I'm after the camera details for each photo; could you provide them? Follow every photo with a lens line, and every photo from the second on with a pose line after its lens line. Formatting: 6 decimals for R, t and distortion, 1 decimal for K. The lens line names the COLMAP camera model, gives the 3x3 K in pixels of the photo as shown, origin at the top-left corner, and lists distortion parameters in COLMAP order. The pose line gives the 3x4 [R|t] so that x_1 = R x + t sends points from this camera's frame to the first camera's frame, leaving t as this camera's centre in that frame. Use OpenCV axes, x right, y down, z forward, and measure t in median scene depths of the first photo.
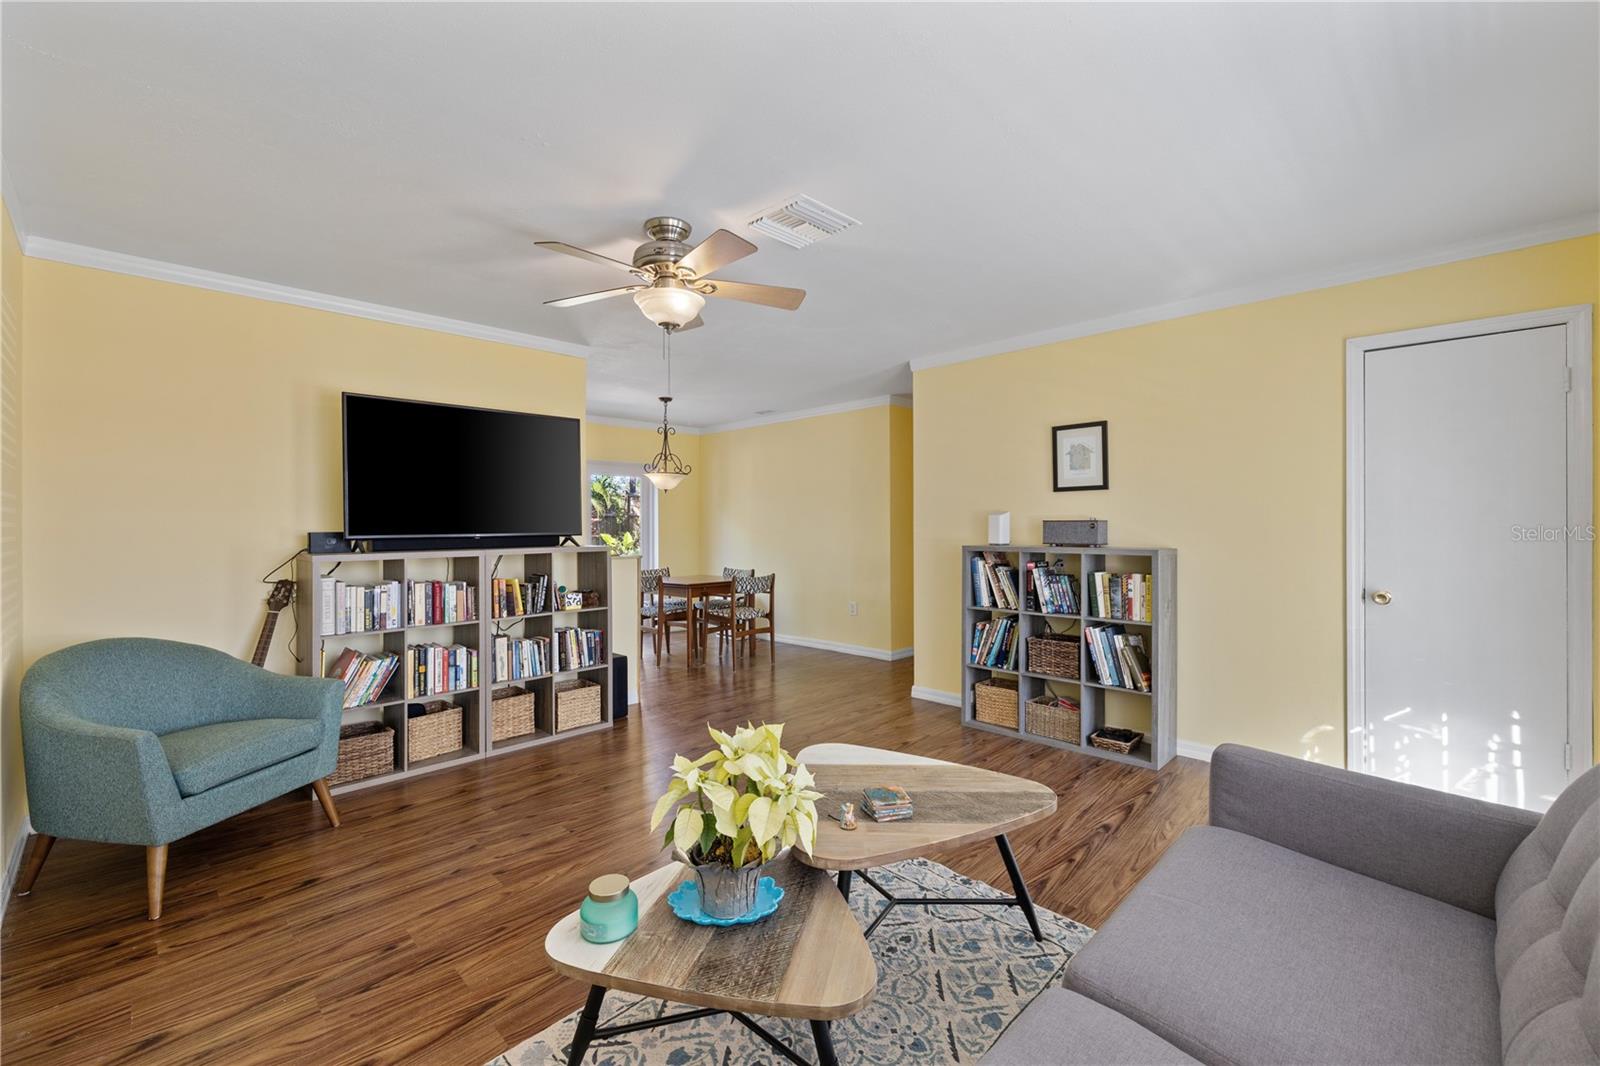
lens RADIAL K [[669.9, 0, 799.3], [0, 669.9, 530.3], [0, 0, 1]] dist [0.000978, 0.000189]
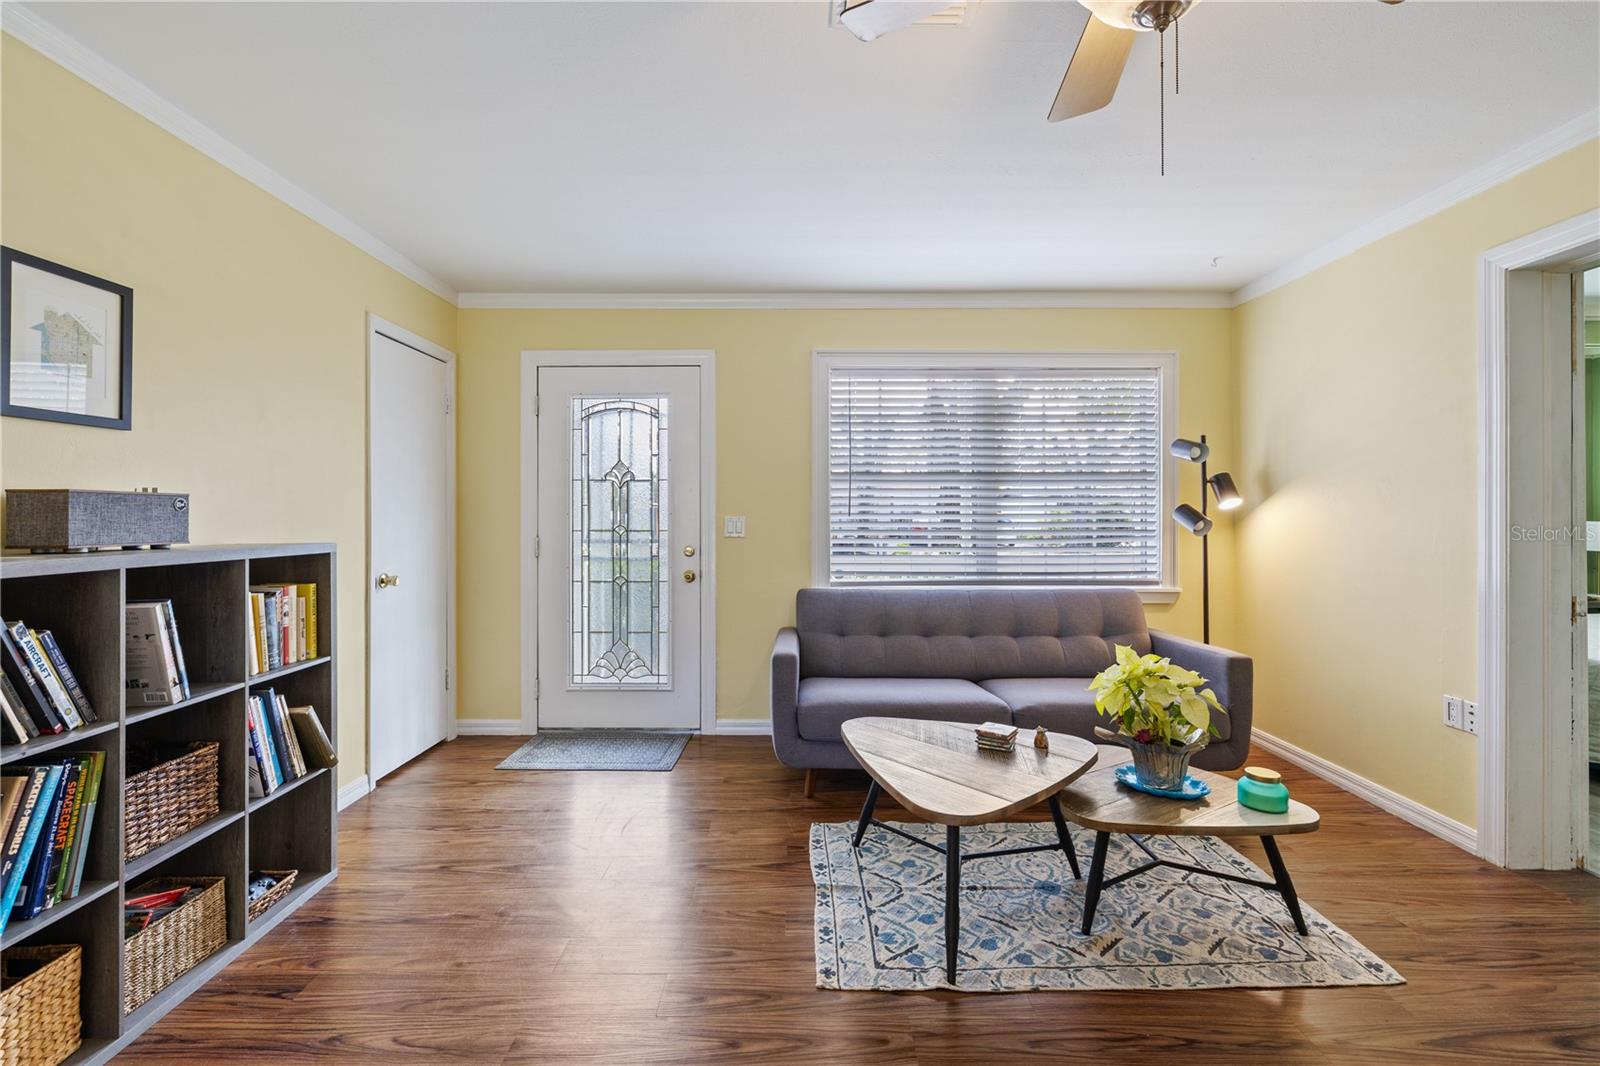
lens RADIAL K [[677.5, 0, 792.3], [0, 677.5, 514.6], [0, 0, 1]] dist [0.001599, 0.000362]
pose [[-0.700586, 0.004686, 0.713553, -0.228417], [0.009631, 0.999949, 0.002889, 0.003362], [-0.713503, 0.008896, -0.700595, 1.006873]]
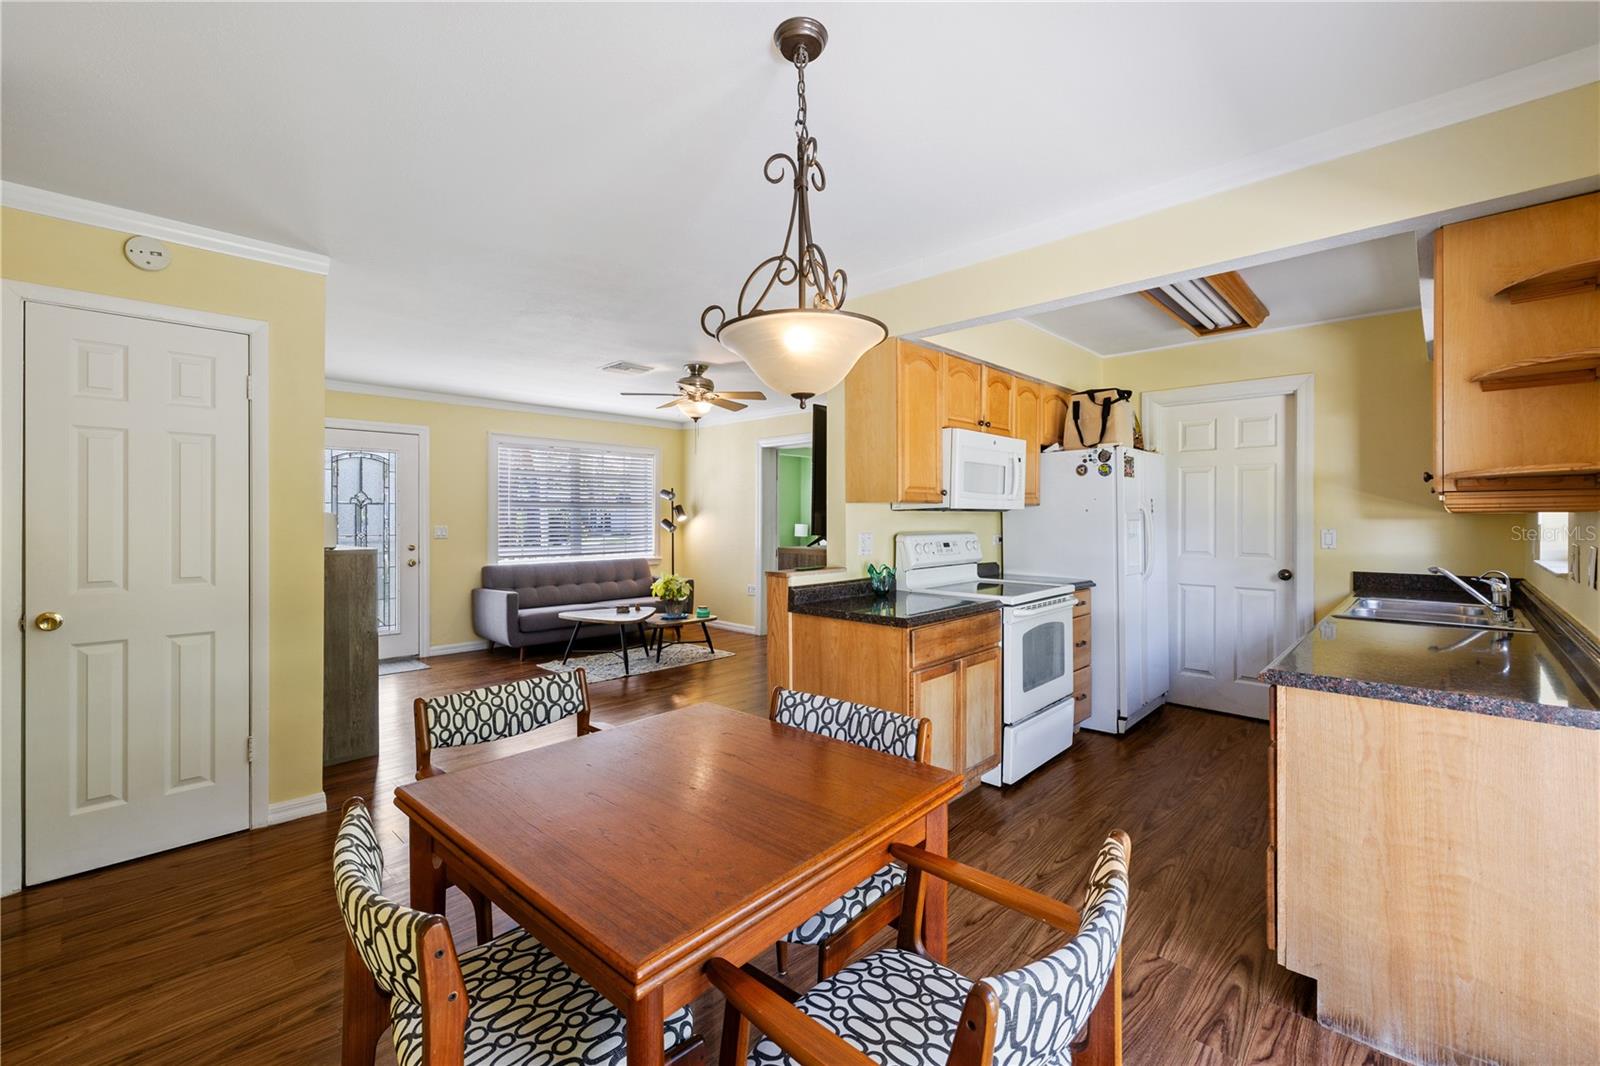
lens RADIAL K [[672.9, 0, 793.3], [0, 672.9, 517.5], [0, 0, 1]] dist [-0.000109, 0.000473]
pose [[-0.999950, 0.004233, -0.009063, -0.314690], [0.004136, 0.999933, 0.010787, -0.026839], [0.009108, 0.010749, -0.999901, 2.023182]]
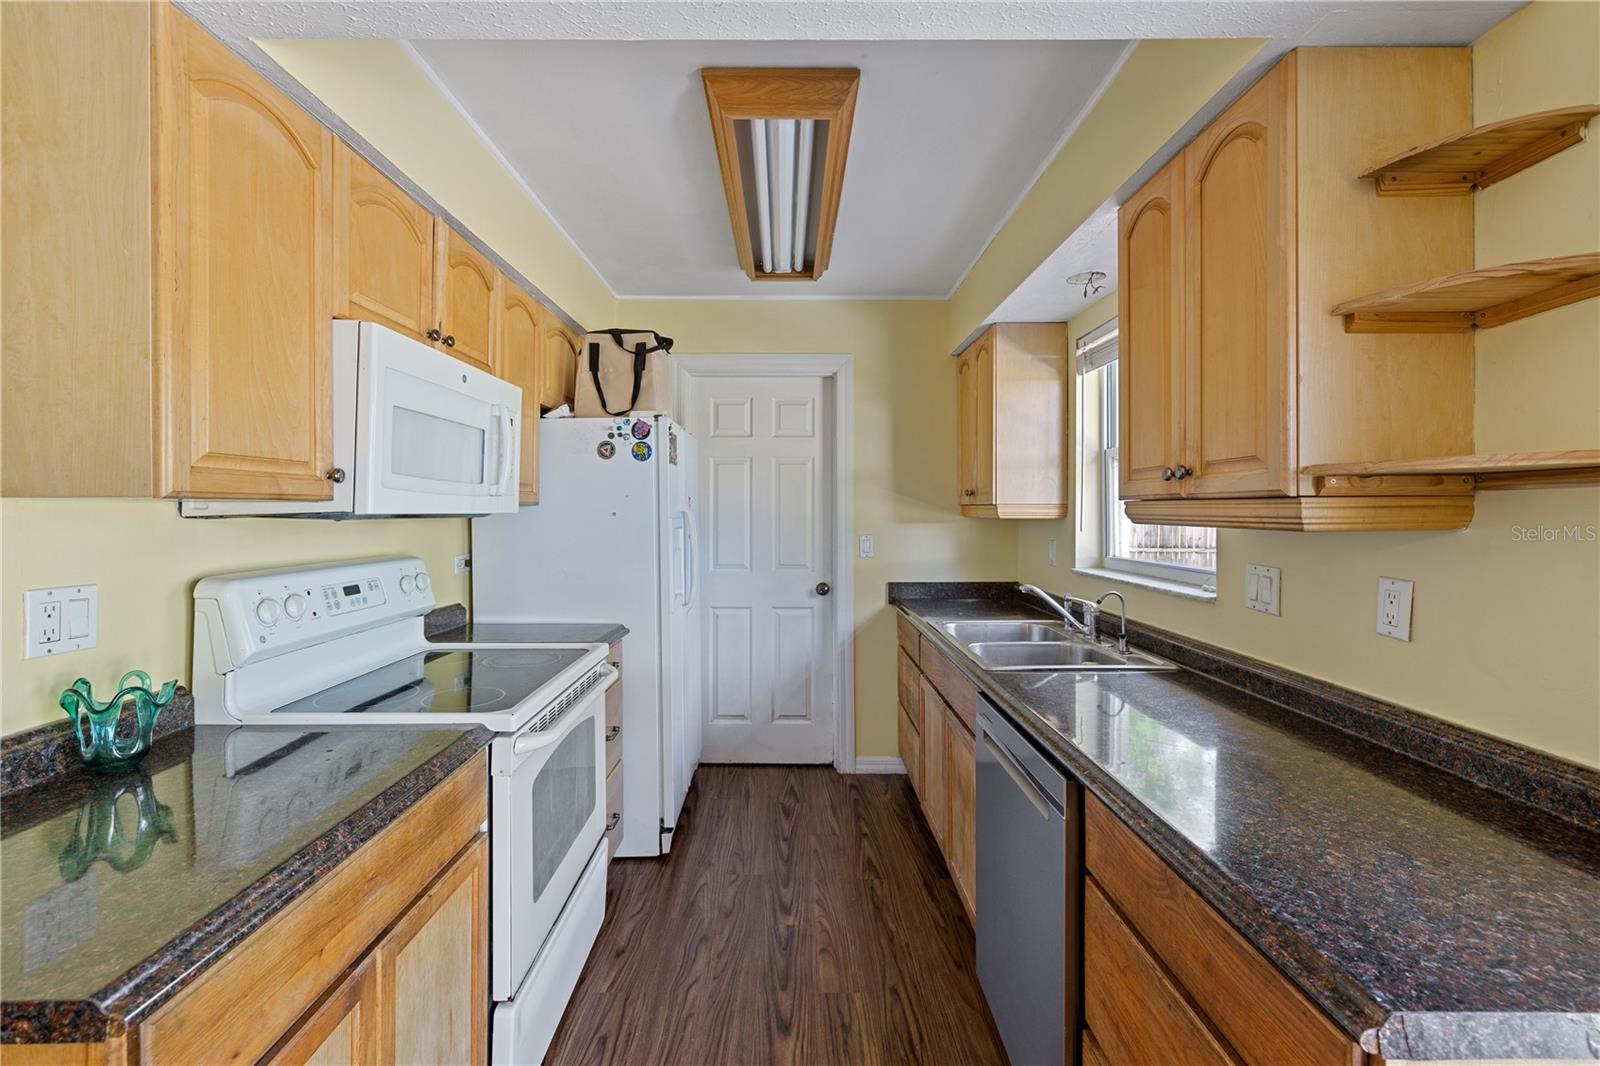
lens RADIAL K [[673.6, 0, 795.1], [0, 673.6, 509.8], [0, 0, 1]] dist [-0.000290, -0.000061]
pose [[-0.708849, 0.002703, -0.705355, -0.438026], [-0.003242, 0.999970, 0.007091, -0.034014], [0.705353, 0.007313, -0.708818, 1.578419]]
